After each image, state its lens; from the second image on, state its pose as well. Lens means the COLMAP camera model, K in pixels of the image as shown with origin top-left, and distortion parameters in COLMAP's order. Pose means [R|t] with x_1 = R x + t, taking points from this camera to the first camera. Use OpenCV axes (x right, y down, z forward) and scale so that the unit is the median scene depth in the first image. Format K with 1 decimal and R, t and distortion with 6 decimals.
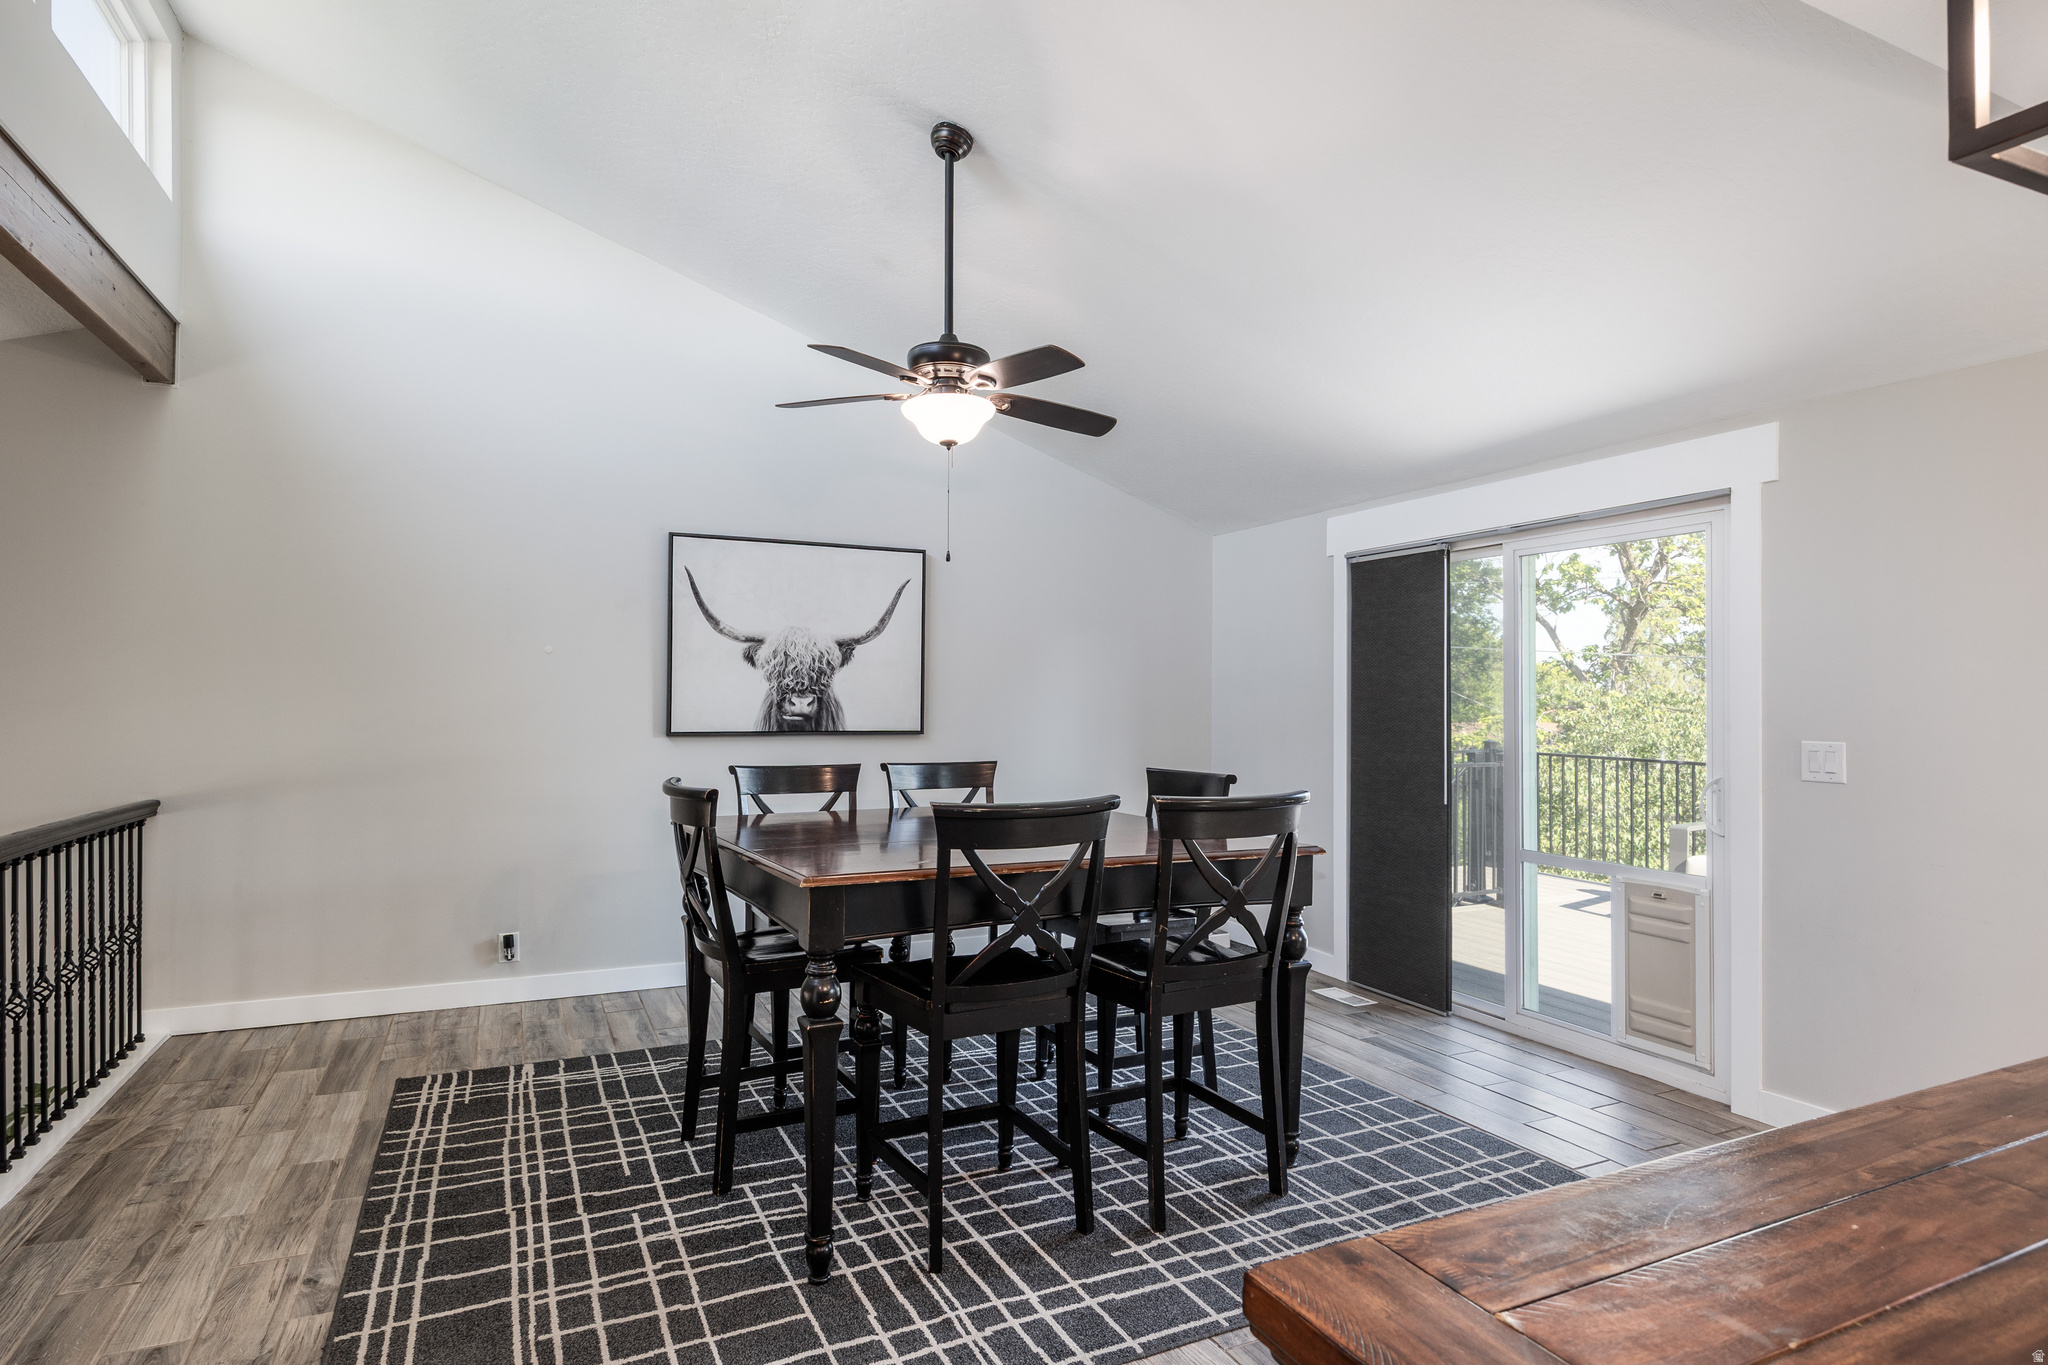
lens RADIAL K [[1104.3, 0, 1018.0], [0, 1104.3, 677.1], [0, 0, 1]] dist [-0.000291, -0.001529]
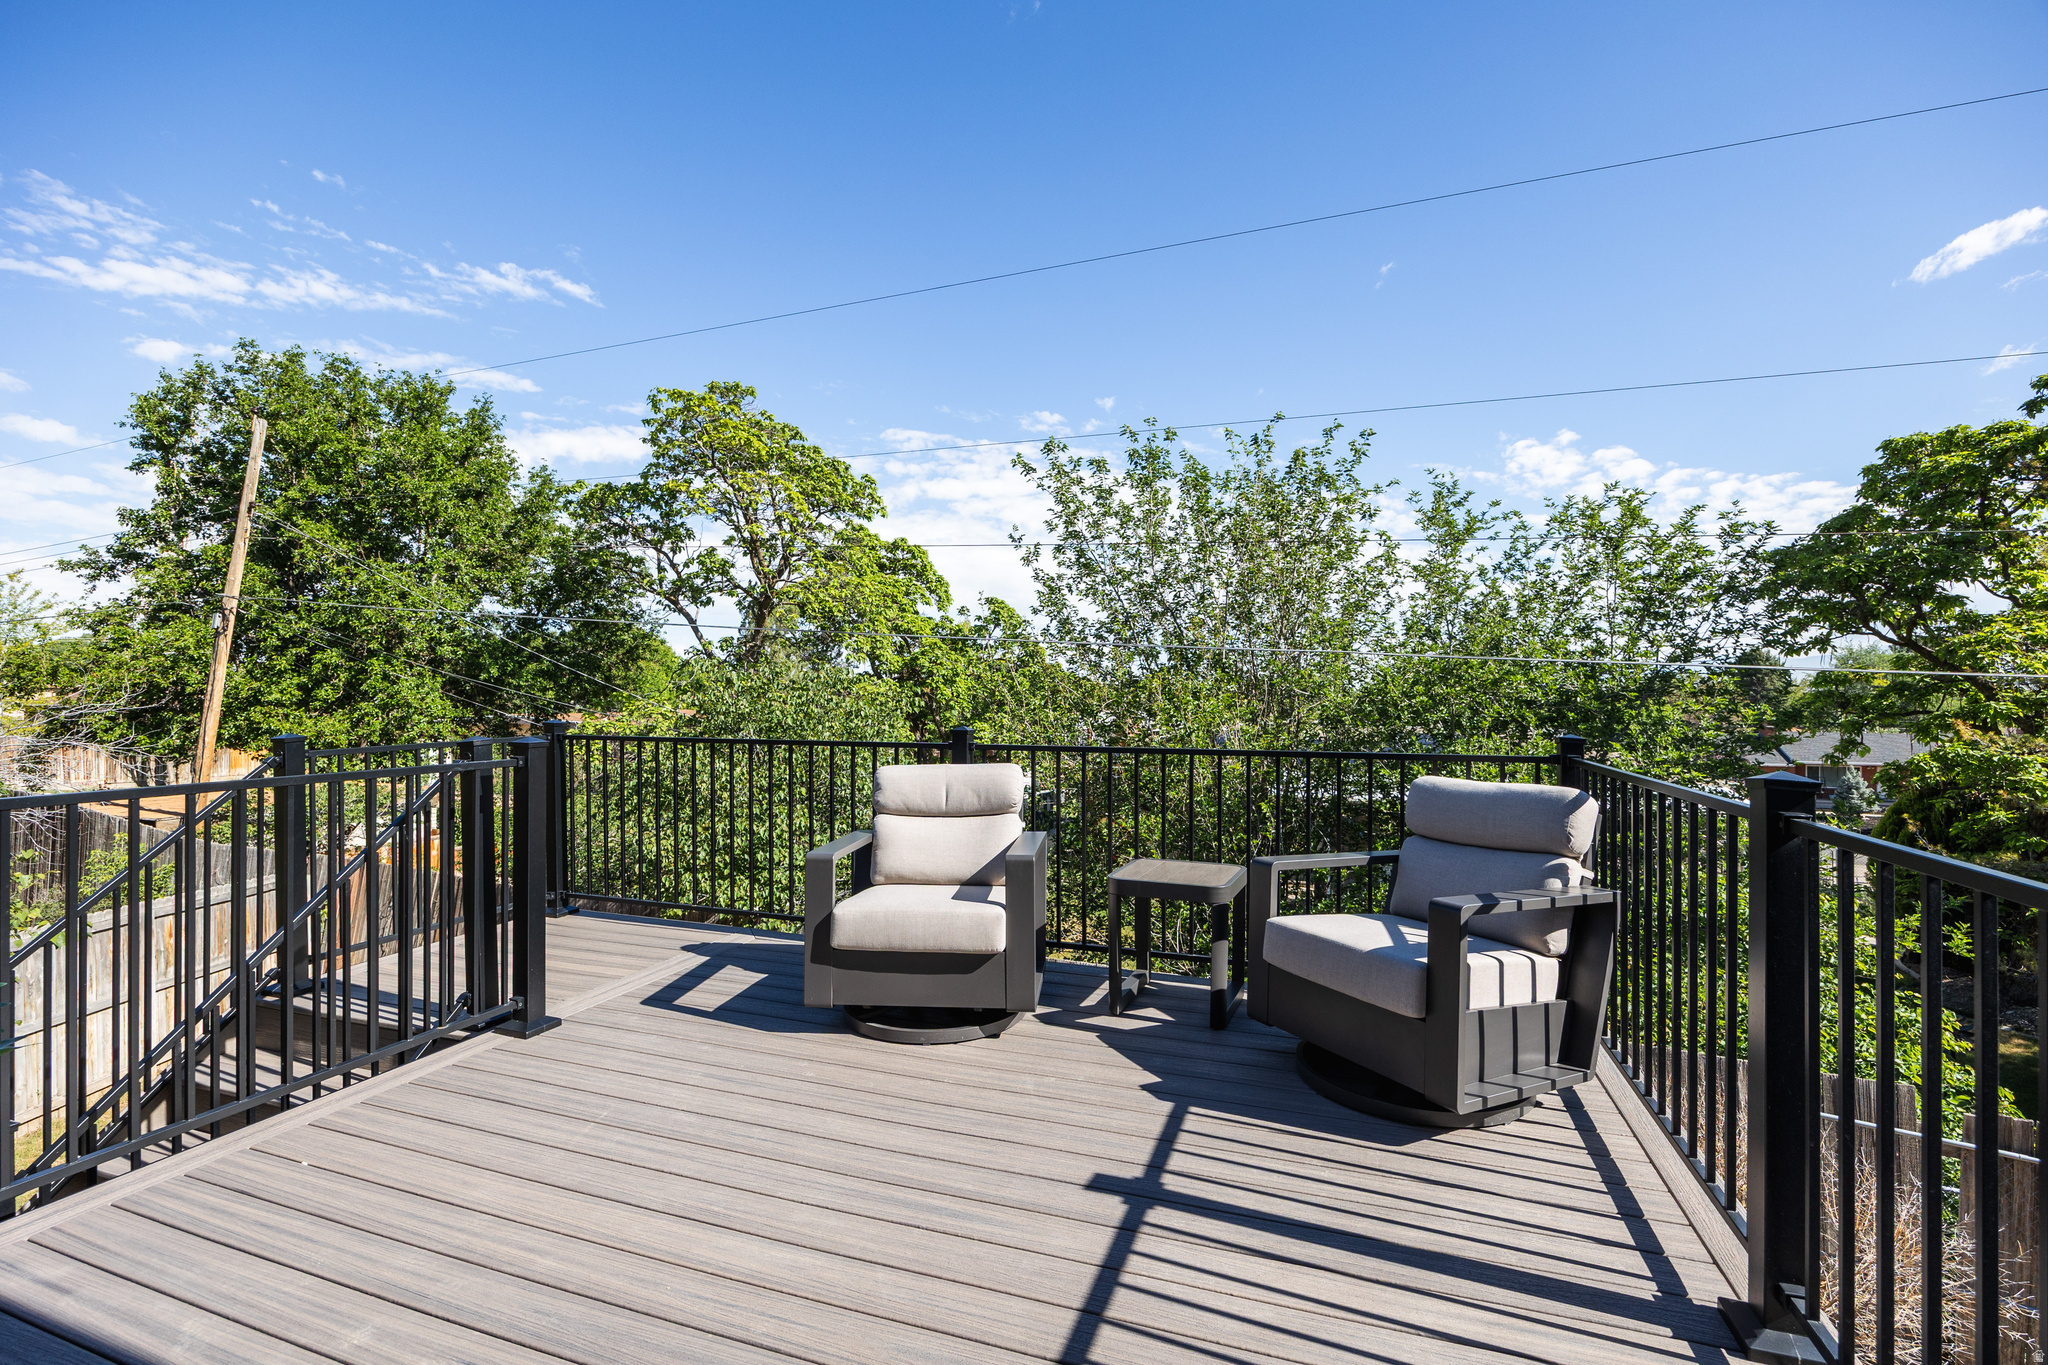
lens RADIAL K [[899.5, 0, 1023.2], [0, 899.5, 695.9], [0, 0, 1]] dist [-0.005997, 0.000212]
pose [[0.704557, -0.004566, 0.709633, 0.418916], [-0.009586, 0.999827, 0.015950, 0.054005], [-0.709583, -0.018040, 0.704391, 0.734257]]
